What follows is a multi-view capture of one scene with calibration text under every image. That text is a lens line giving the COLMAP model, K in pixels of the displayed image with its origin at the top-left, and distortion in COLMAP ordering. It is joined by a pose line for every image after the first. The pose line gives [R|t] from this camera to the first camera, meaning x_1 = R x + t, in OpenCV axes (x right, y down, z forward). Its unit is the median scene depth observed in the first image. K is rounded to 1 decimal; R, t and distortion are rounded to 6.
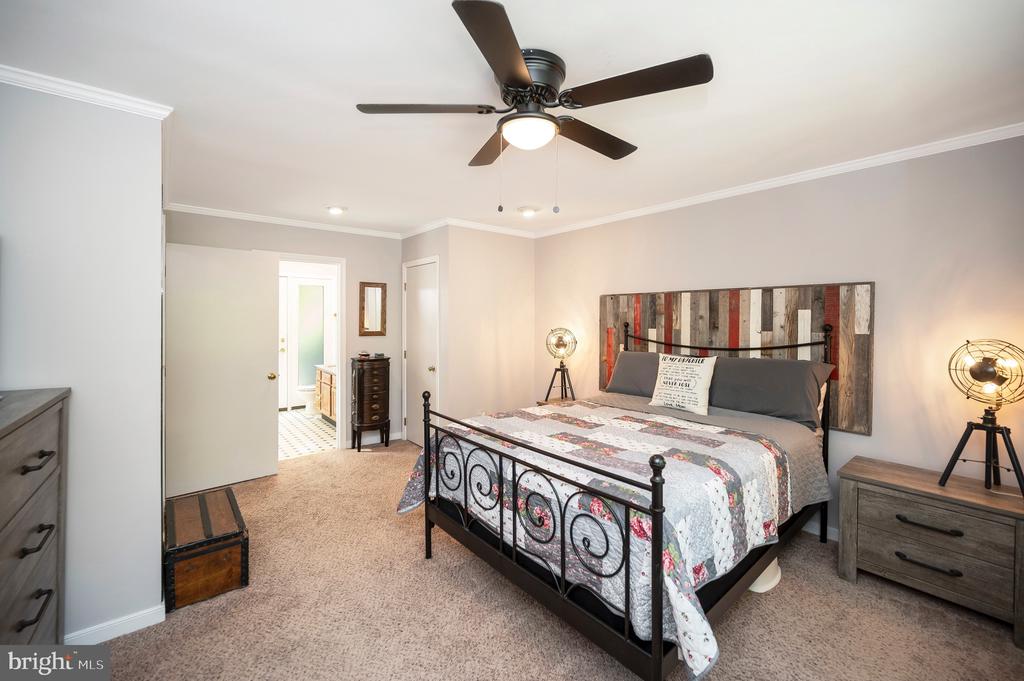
lens RADIAL K [[431.0, 0, 512.8], [0, 431.0, 319.6], [0, 0, 1]] dist [-0.000233, -0.000061]
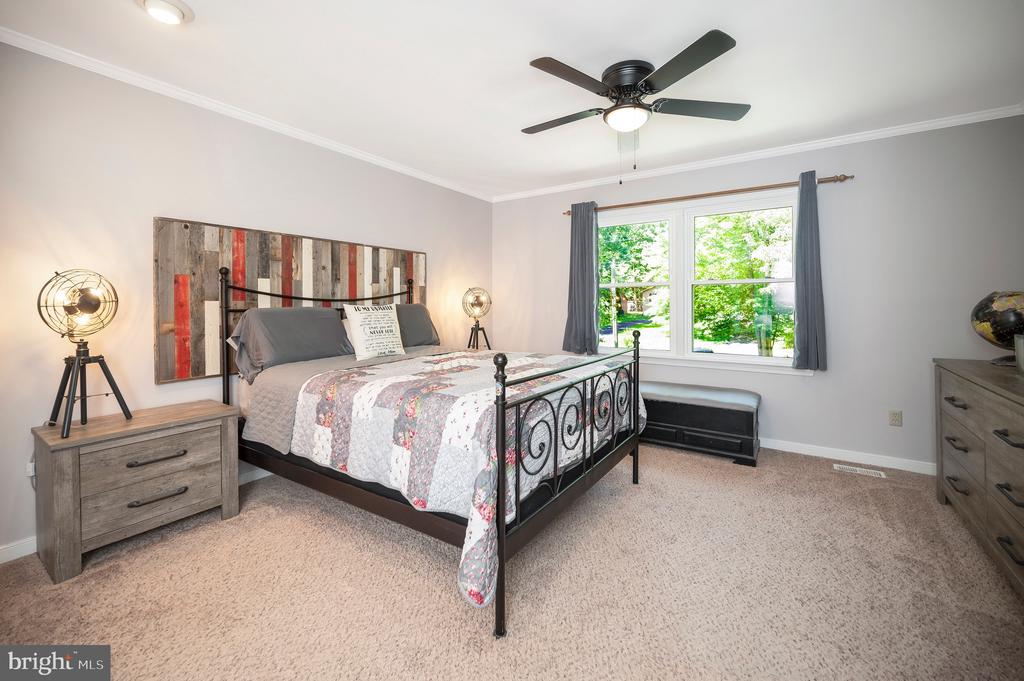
lens RADIAL K [[424.6, 0, 515.2], [0, 424.6, 309.8], [0, 0, 1]] dist [-0.000574, -0.000162]
pose [[-0.284753, -0.015387, 0.958477, -0.635311], [0.006342, 0.999819, 0.017935, 0.080120], [-0.958580, 0.011185, -0.284604, 0.953478]]
